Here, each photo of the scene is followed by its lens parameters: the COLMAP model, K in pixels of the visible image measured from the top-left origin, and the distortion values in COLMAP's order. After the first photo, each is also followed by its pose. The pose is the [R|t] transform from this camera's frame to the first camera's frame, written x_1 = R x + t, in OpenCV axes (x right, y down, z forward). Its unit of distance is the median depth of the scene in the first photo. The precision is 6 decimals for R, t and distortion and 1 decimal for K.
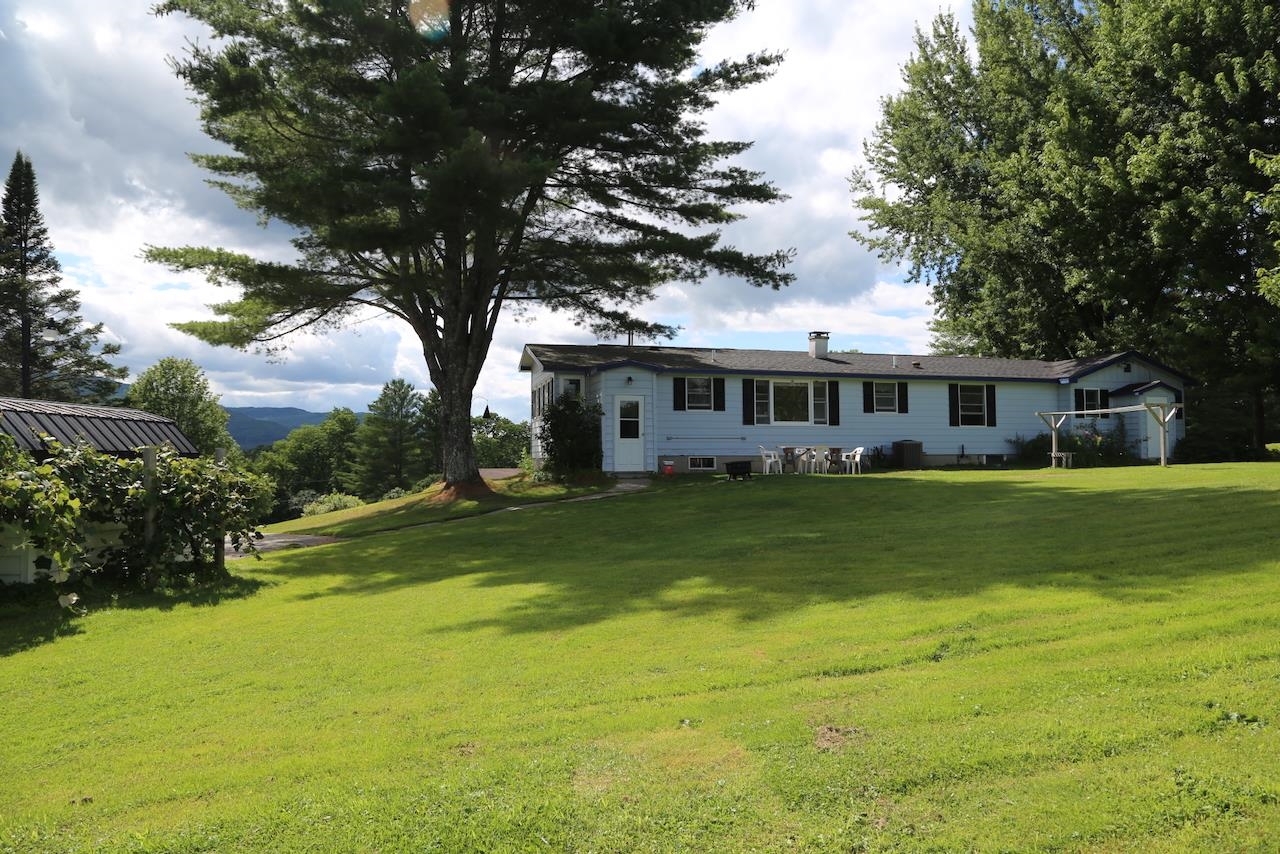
lens RADIAL K [[883.3, 0, 640.5], [0, 883.3, 429.6], [0, 0, 1]] dist [-0.062782, 0.005102]
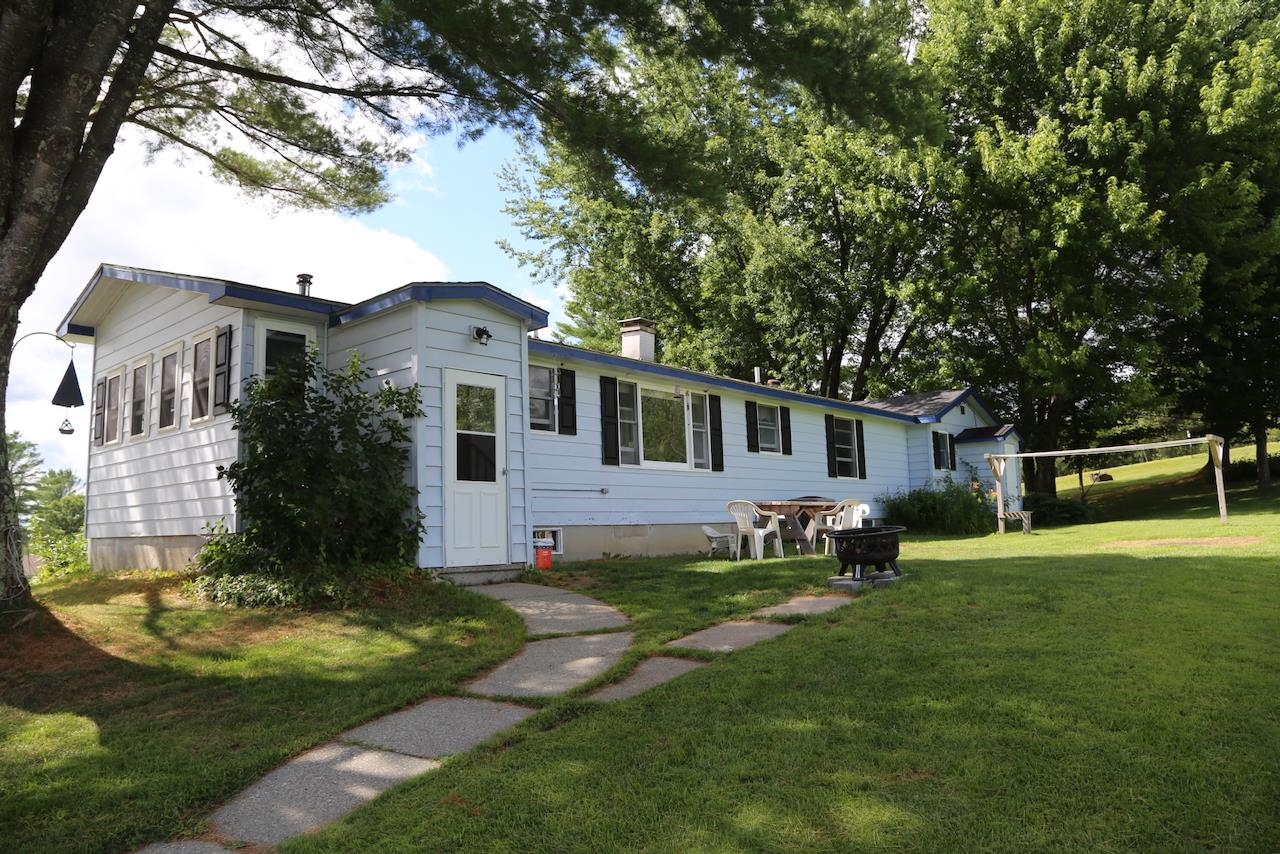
lens RADIAL K [[883.3, 0, 639.2], [0, 883.3, 424.4], [0, 0, 1]] dist [-0.062782, 0.005102]
pose [[0.827194, 0.050119, 0.559677, -0.152814], [0.003423, 0.995546, -0.094210, 0.019324], [-0.561907, 0.079846, 0.823338, 0.560470]]
